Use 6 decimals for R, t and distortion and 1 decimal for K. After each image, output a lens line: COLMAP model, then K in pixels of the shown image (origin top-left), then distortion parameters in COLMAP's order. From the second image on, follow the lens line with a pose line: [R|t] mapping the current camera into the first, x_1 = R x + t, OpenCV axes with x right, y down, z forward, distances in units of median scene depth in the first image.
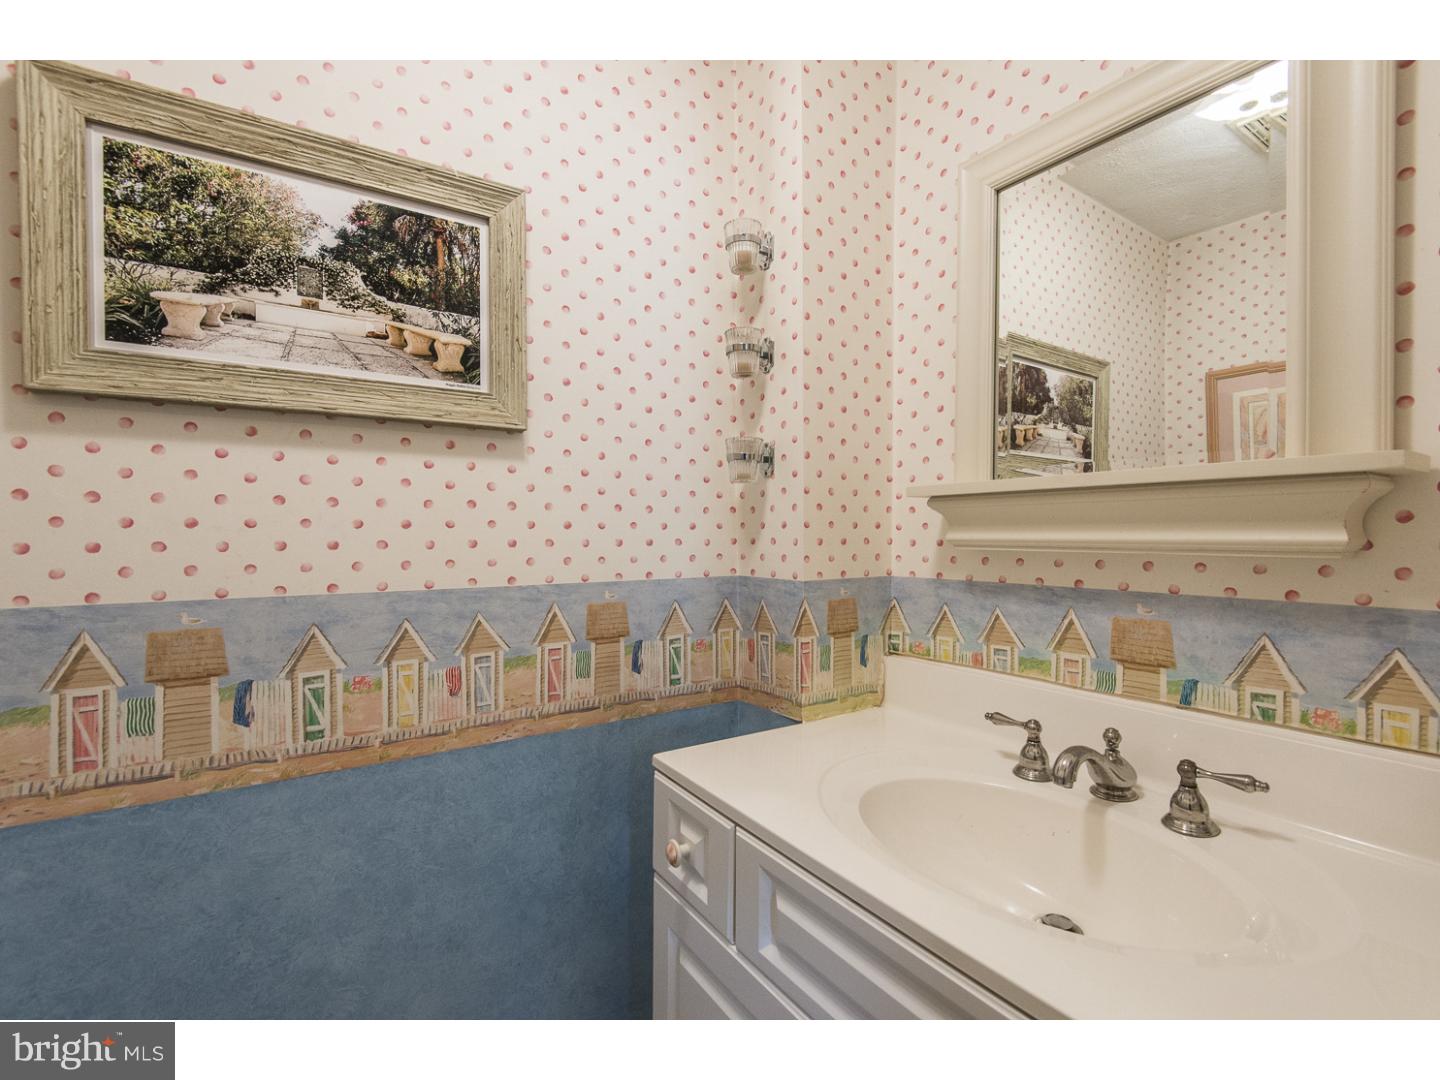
lens RADIAL K [[655.8, 0, 720.3], [0, 655.8, 541.1], [0, 0, 1]] dist [0.024066, -0.005263]
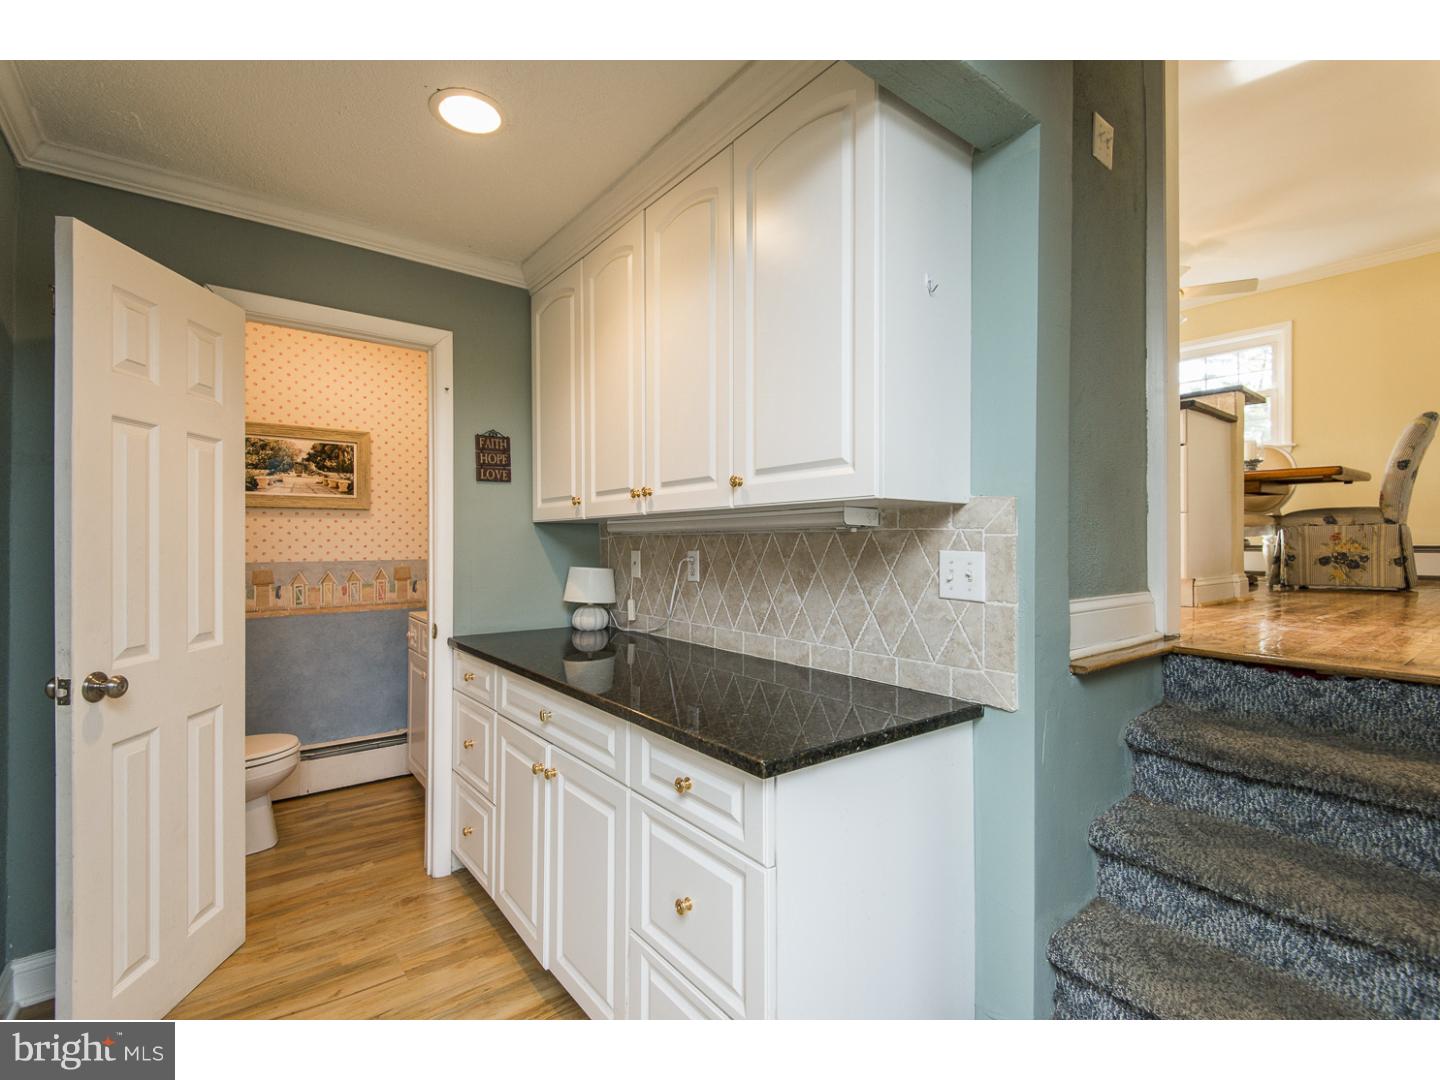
lens RADIAL K [[655.8, 0, 719.1], [0, 655.8, 540.8], [0, 0, 1]] dist [0.024066, -0.005263]
pose [[0.998078, 0.006410, 0.061640, 1.212266], [-0.006513, 0.999978, 0.001474, -0.039363], [-0.061629, -0.001872, 0.998097, -2.305643]]
